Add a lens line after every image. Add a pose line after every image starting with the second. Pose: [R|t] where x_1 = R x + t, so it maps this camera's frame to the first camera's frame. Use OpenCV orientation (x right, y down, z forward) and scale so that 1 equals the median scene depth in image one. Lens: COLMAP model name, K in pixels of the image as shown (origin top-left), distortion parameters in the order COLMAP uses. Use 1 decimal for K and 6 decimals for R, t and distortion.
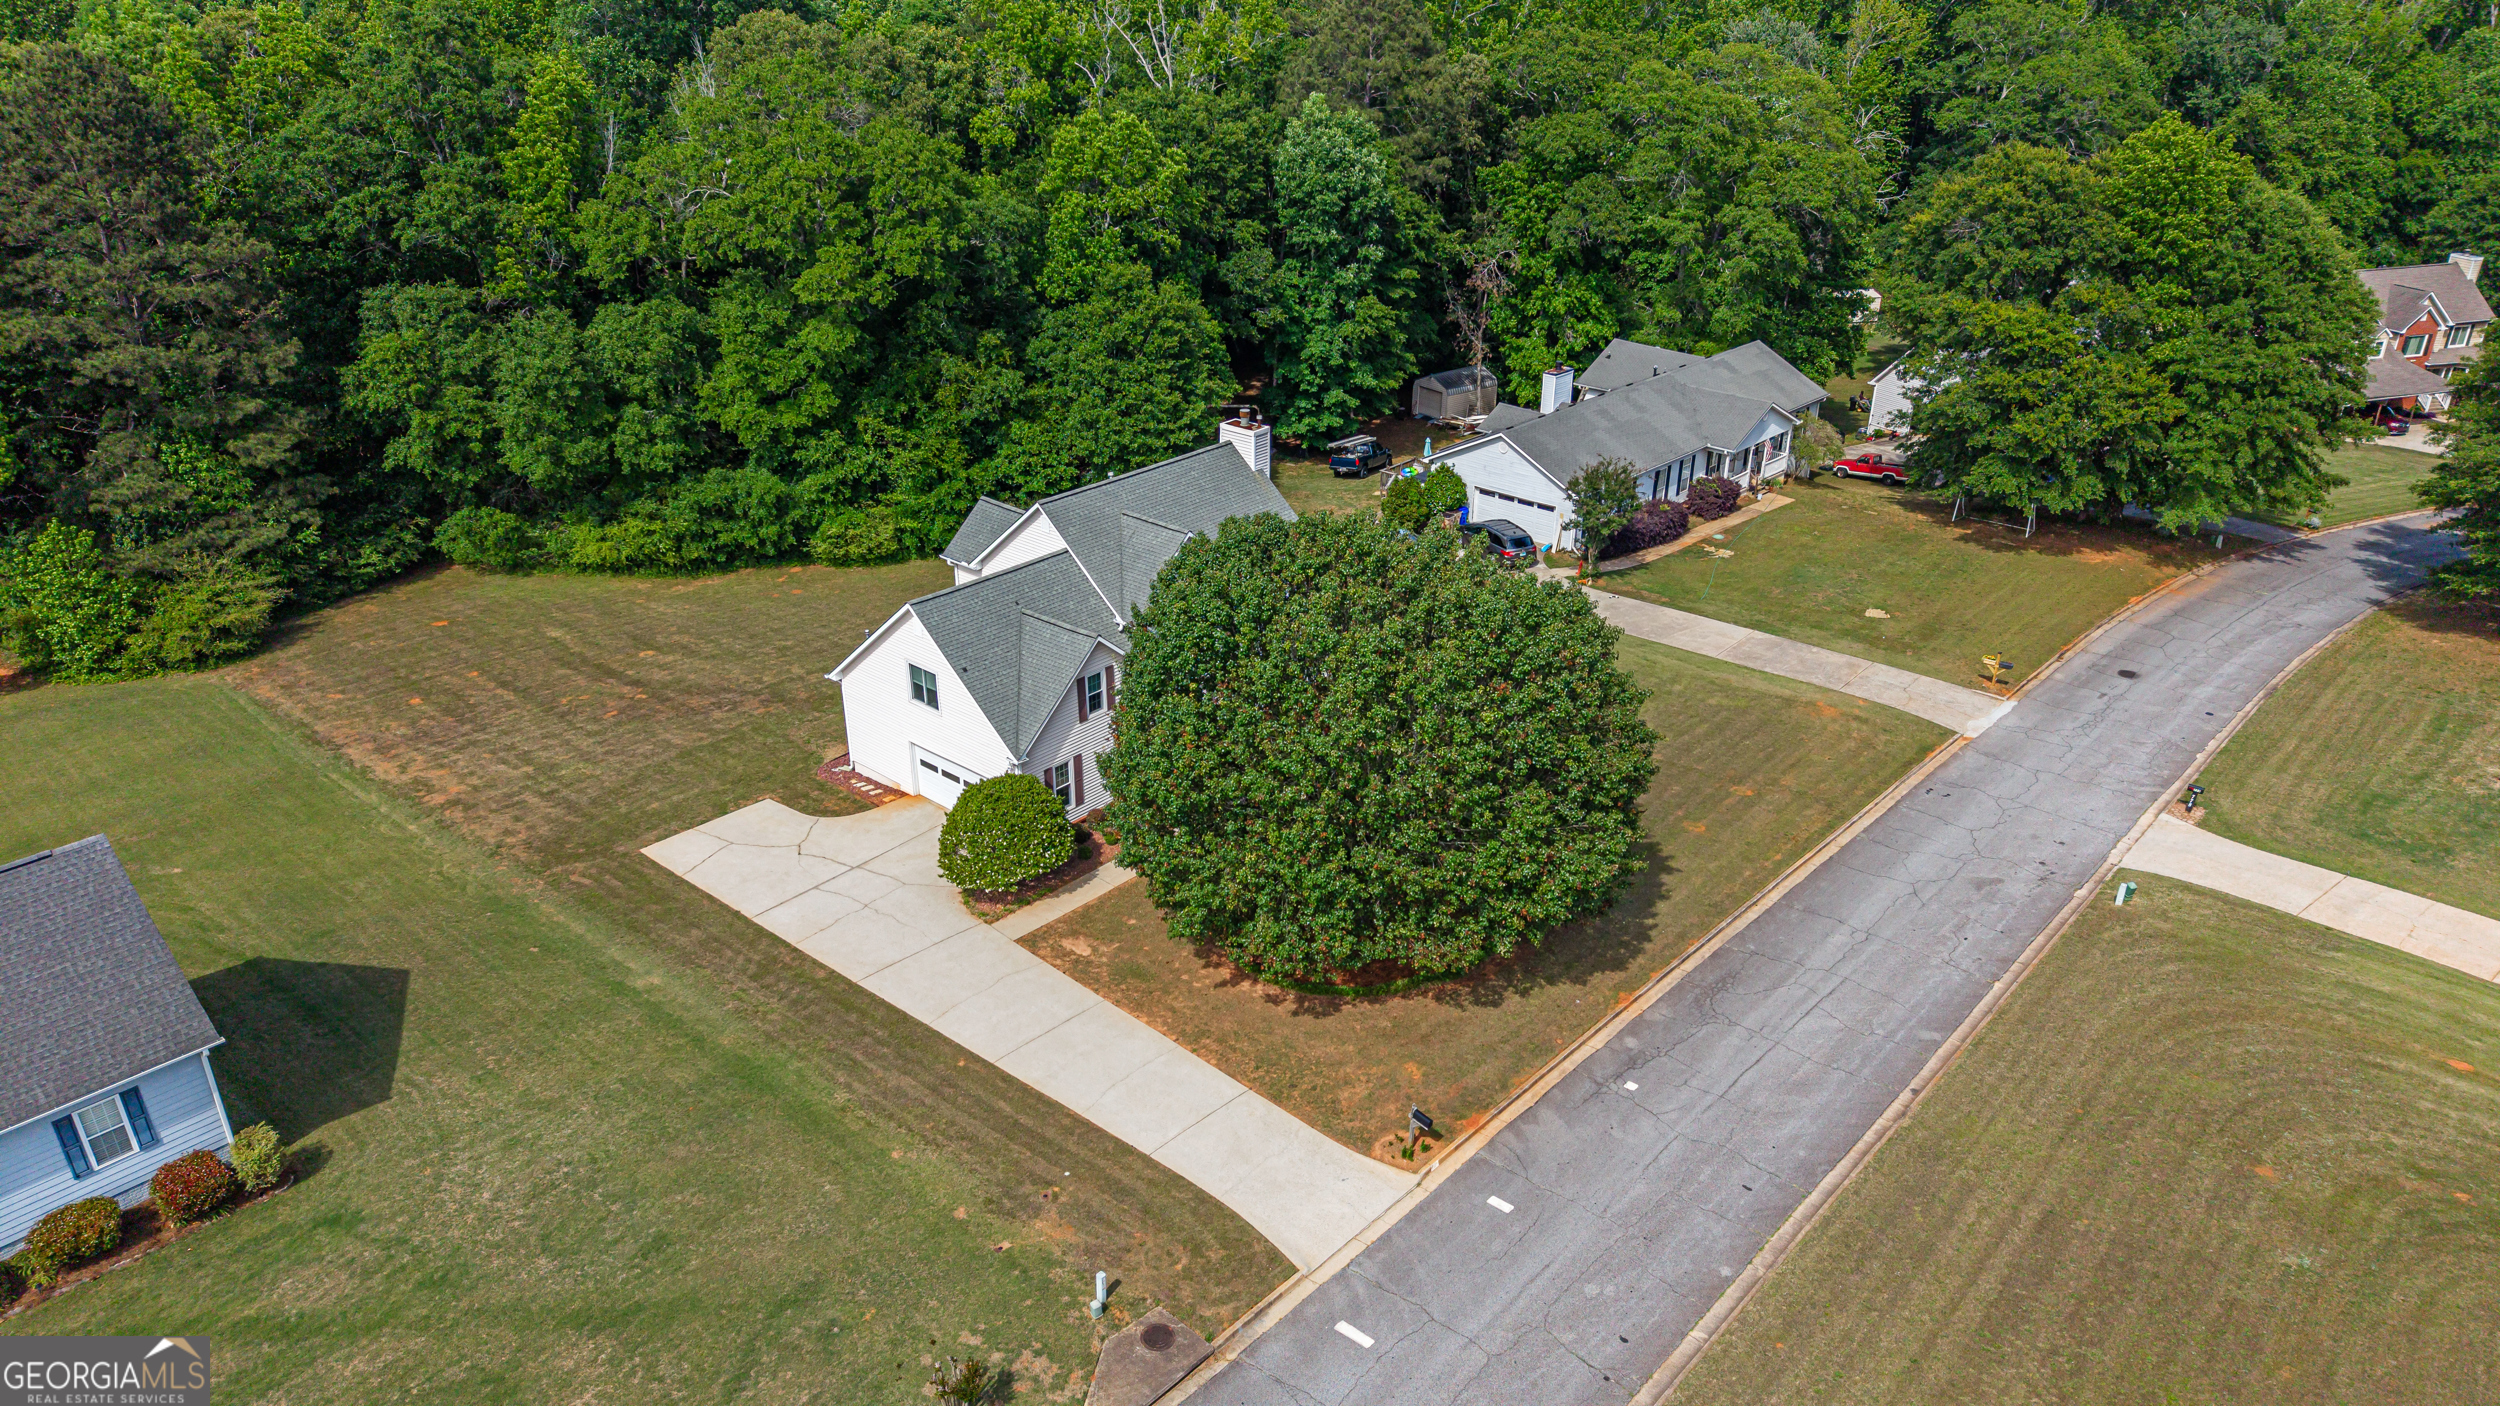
lens RADIAL K [[1673.7, 0, 1257.6], [0, 1673.7, 710.6], [0, 0, 1]] dist [0.016318, -0.017975]
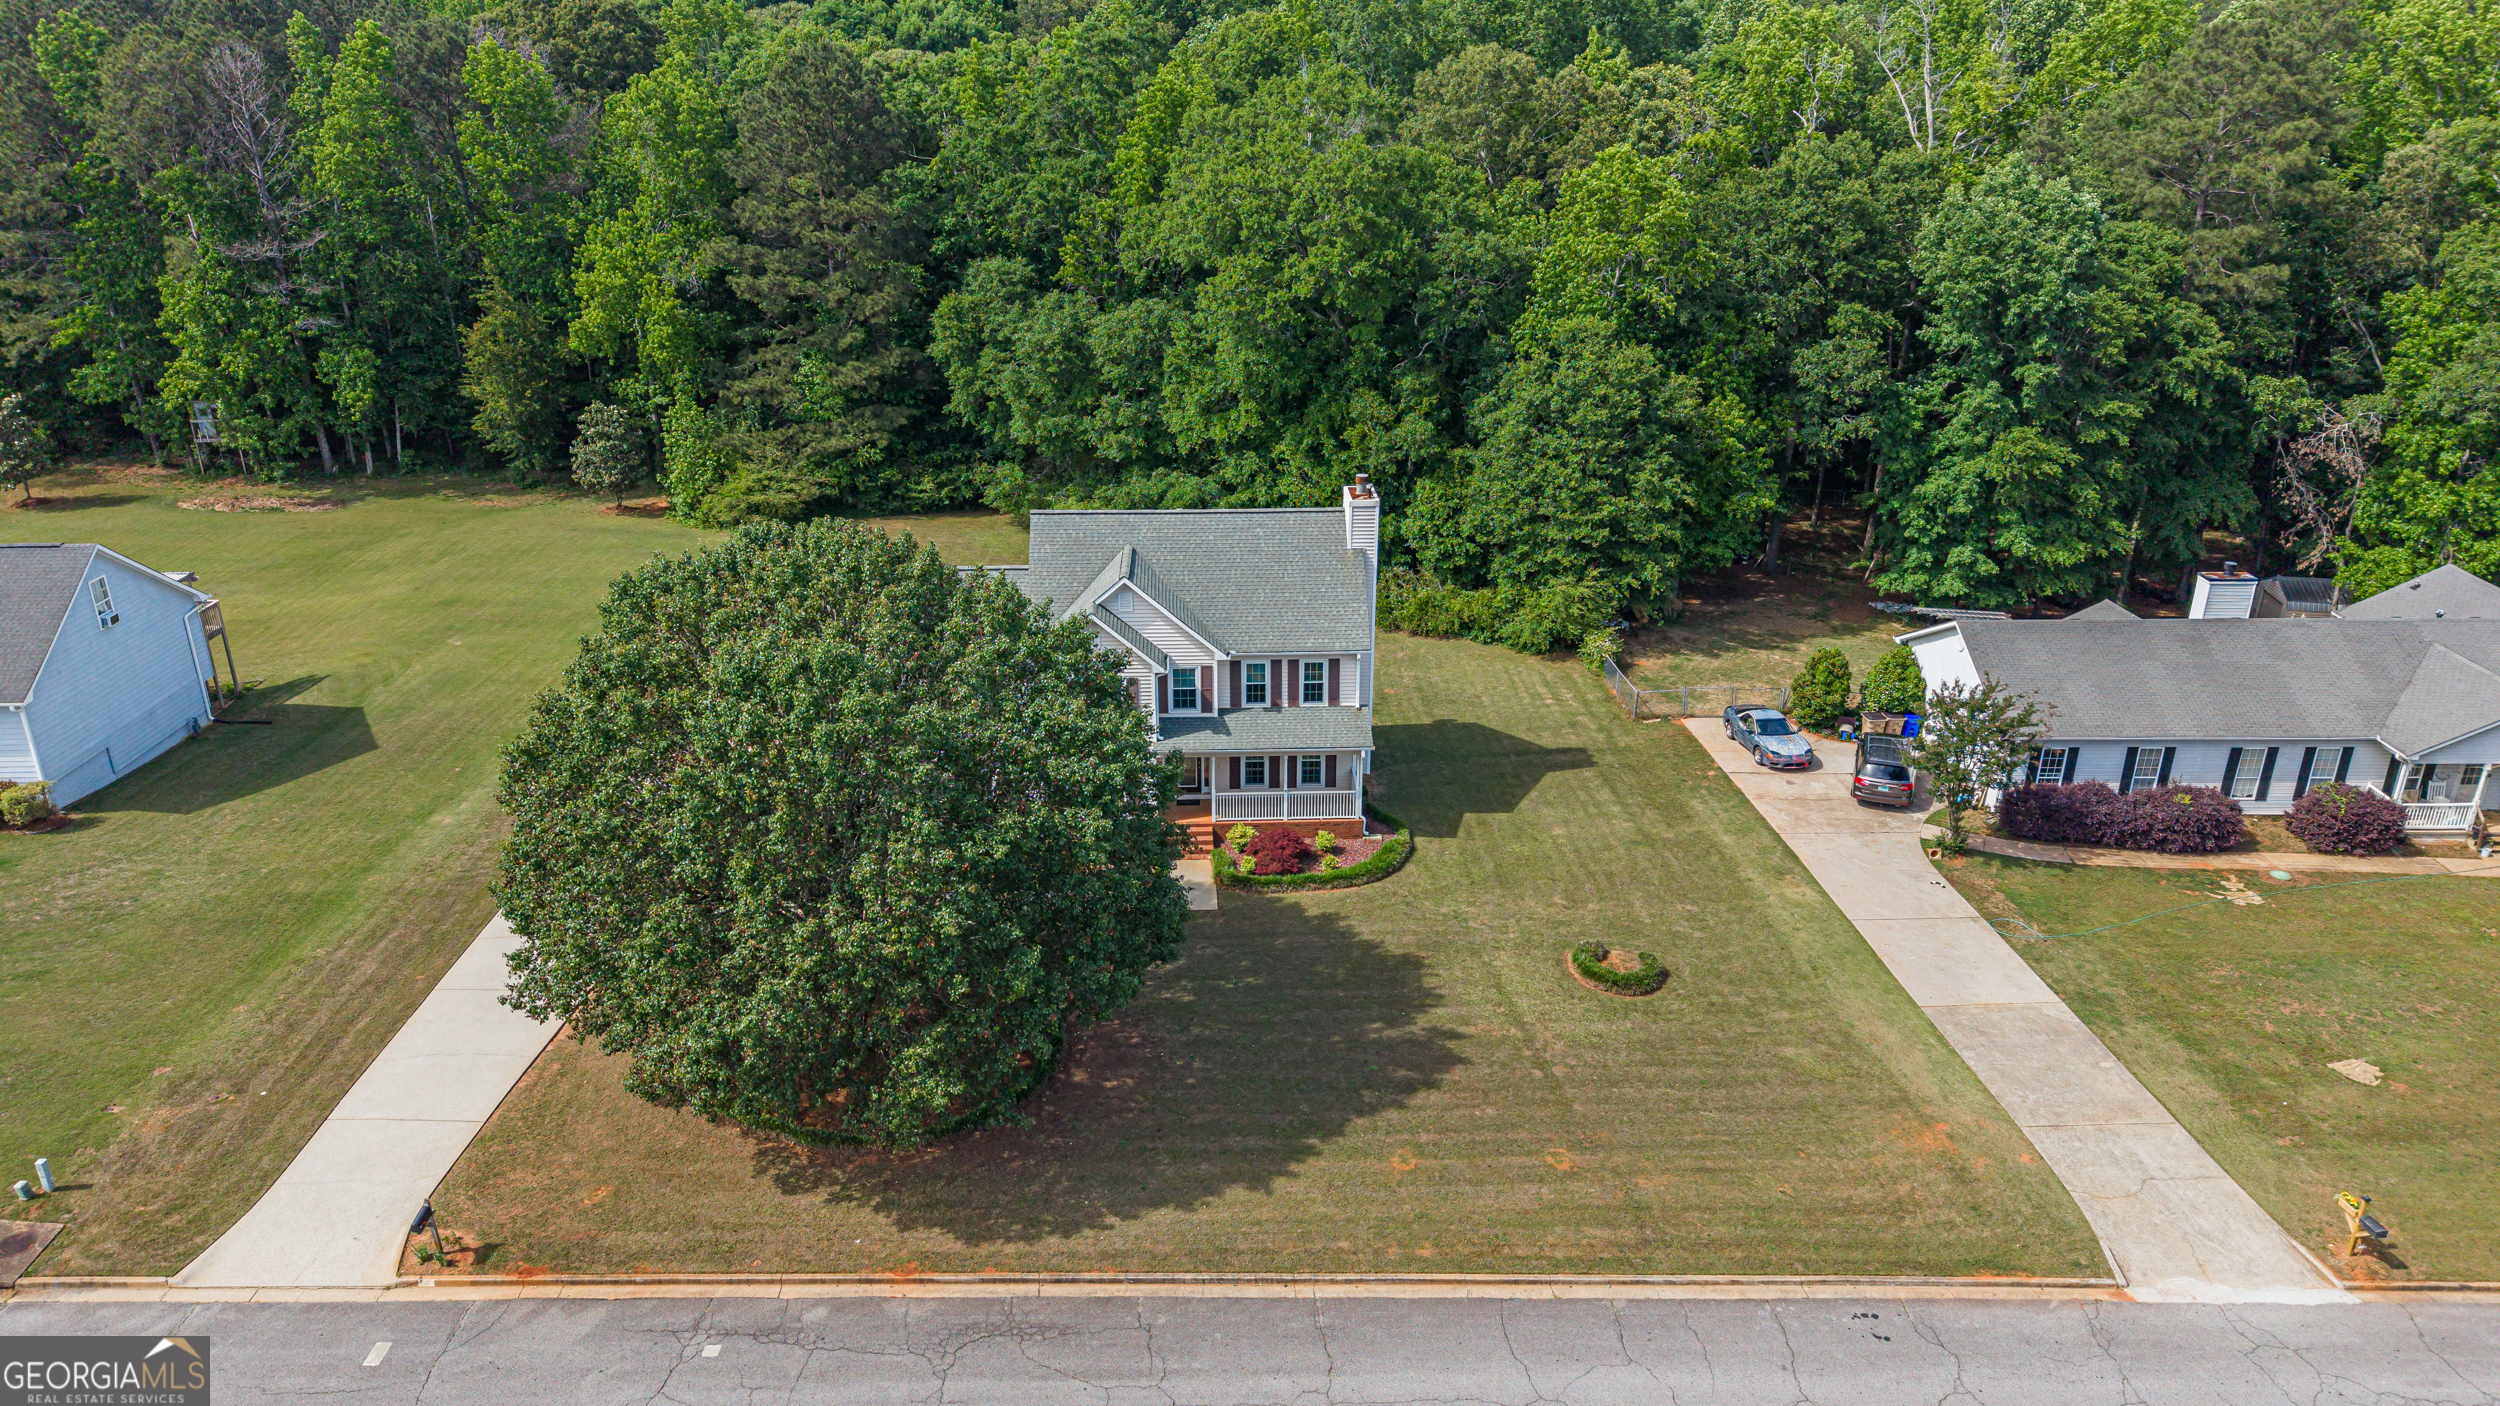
lens RADIAL K [[1673.7, 0, 1259.6], [0, 1673.7, 711.7], [0, 0, 1]] dist [0.016318, -0.017975]
pose [[0.689262, 0.274144, -0.670643, 0.605014], [-0.314303, 0.947153, 0.064145, -0.121146], [0.652787, 0.166572, 0.739001, 0.433392]]
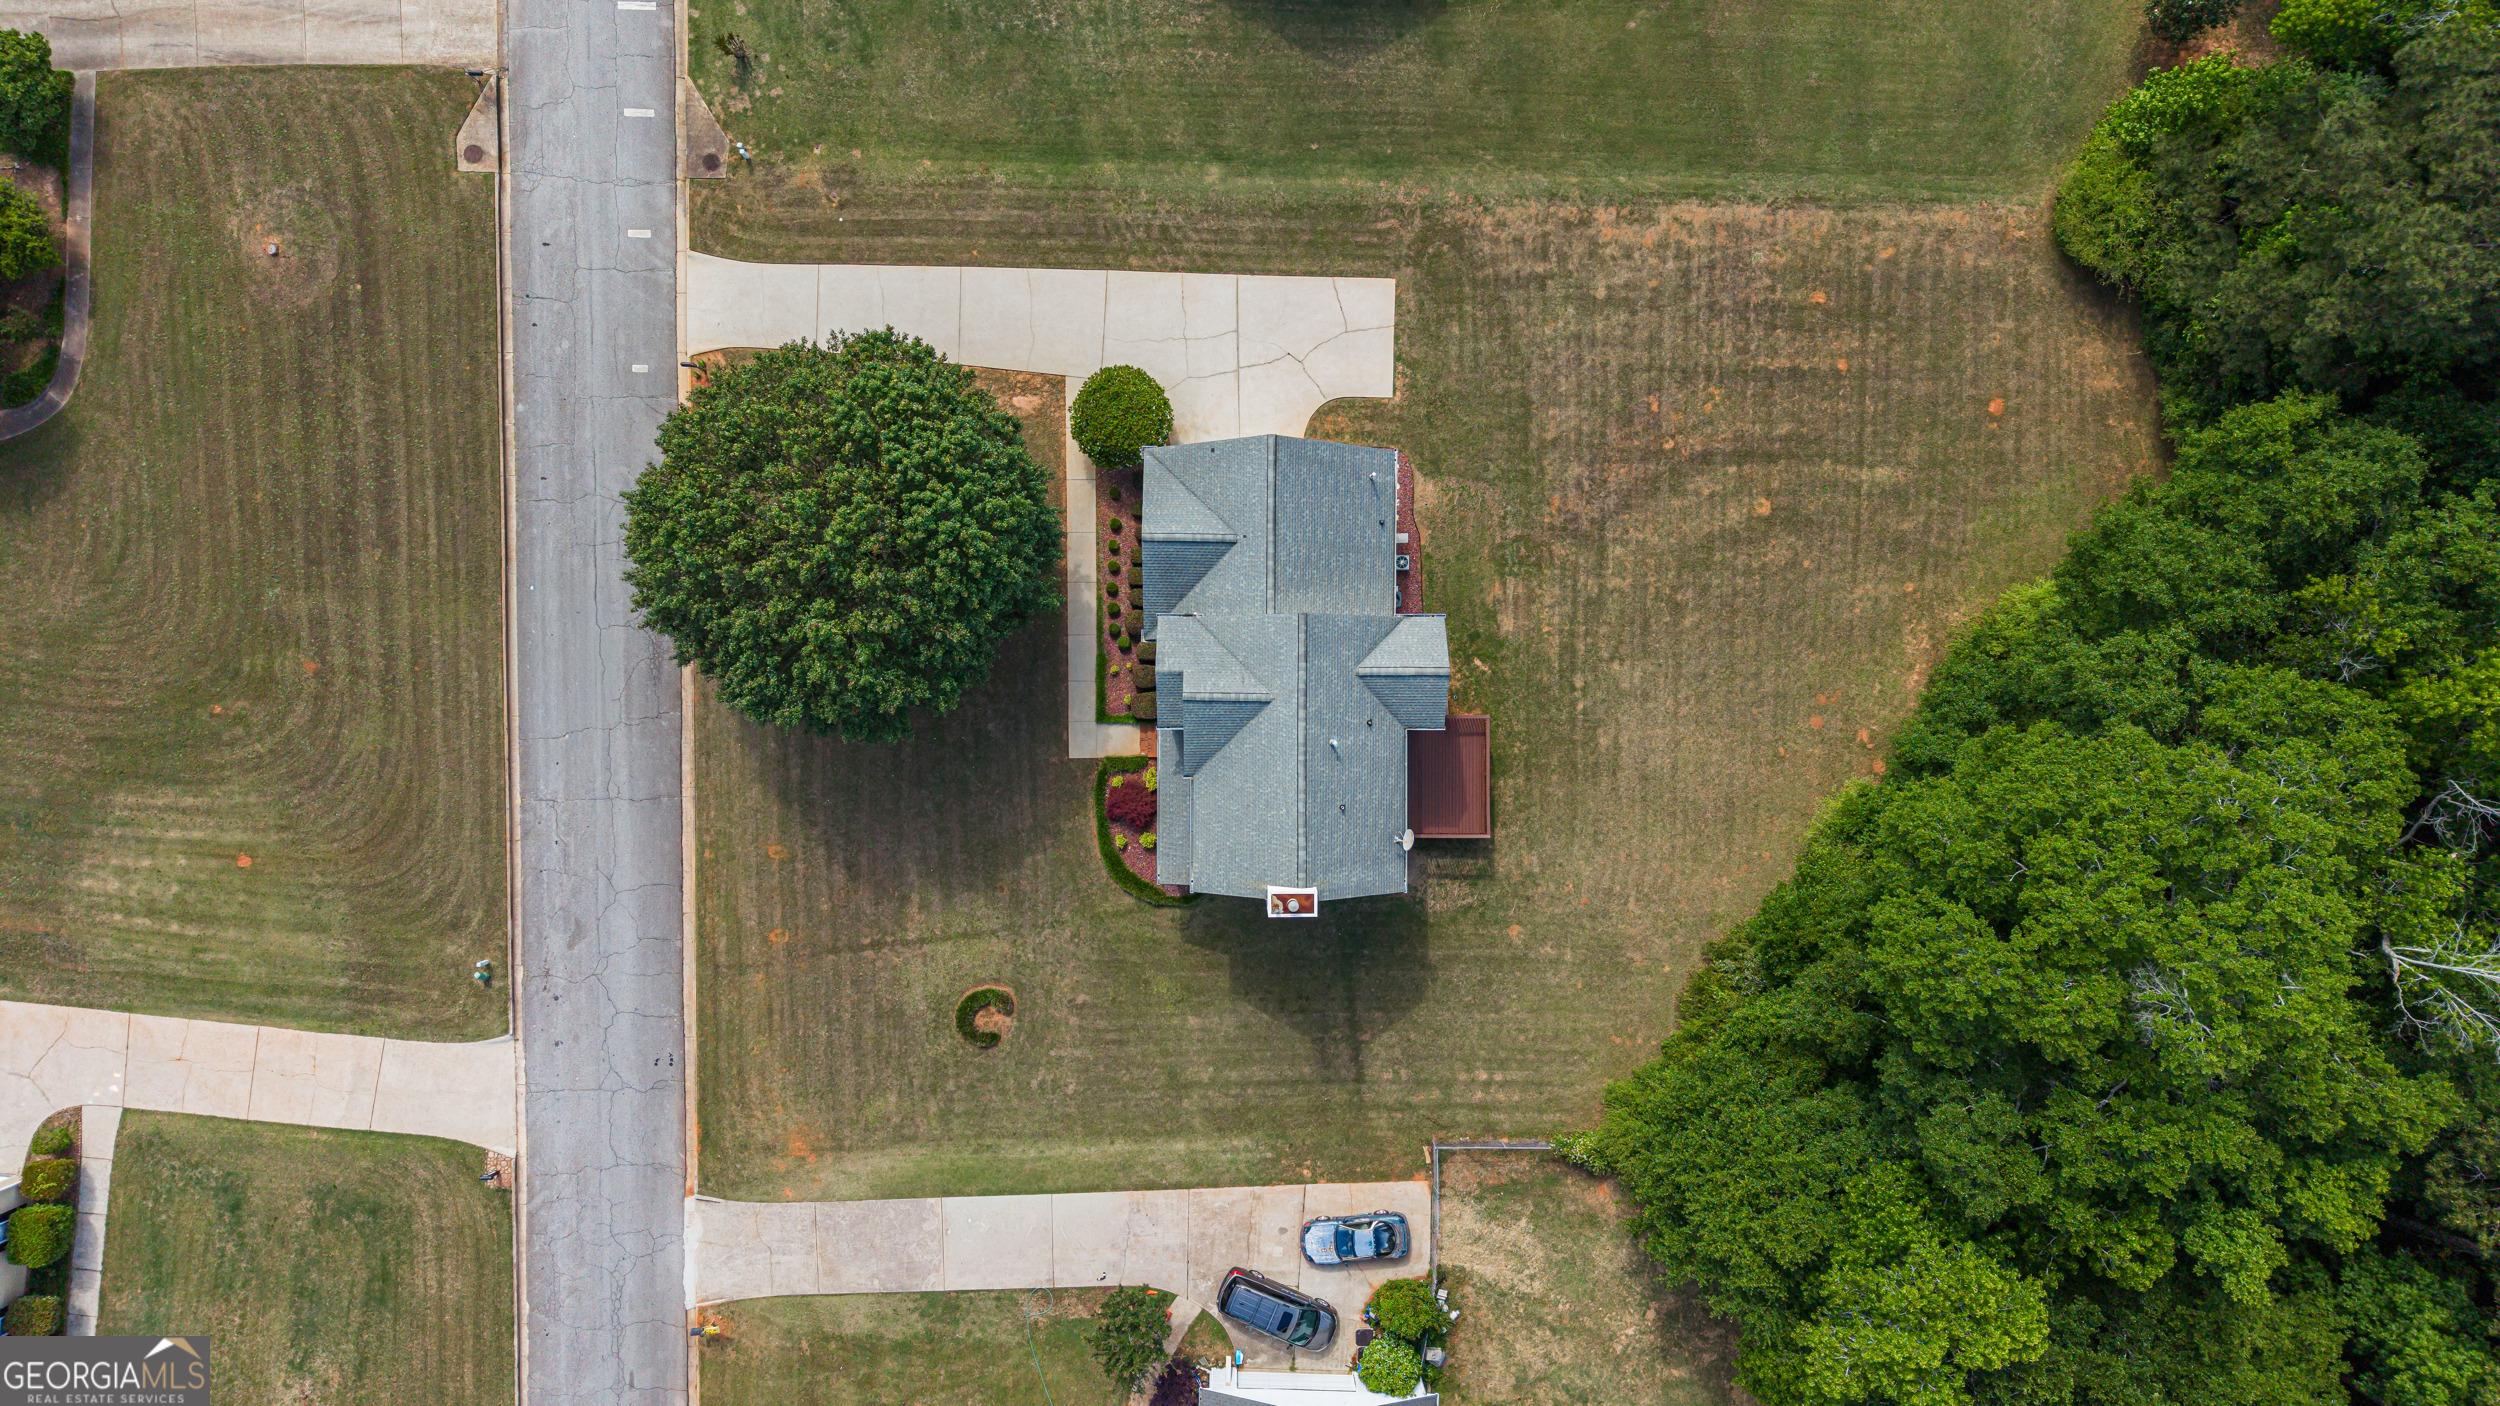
lens RADIAL K [[1673.7, 0, 1254.2], [0, 1673.7, 699.6], [0, 0, 1]] dist [0.016318, -0.017975]
pose [[-0.753732, 0.657173, -0.003436, -0.072304], [-0.295297, -0.334005, 0.895121, -1.080888], [0.587102, 0.675695, 0.445811, 0.566982]]
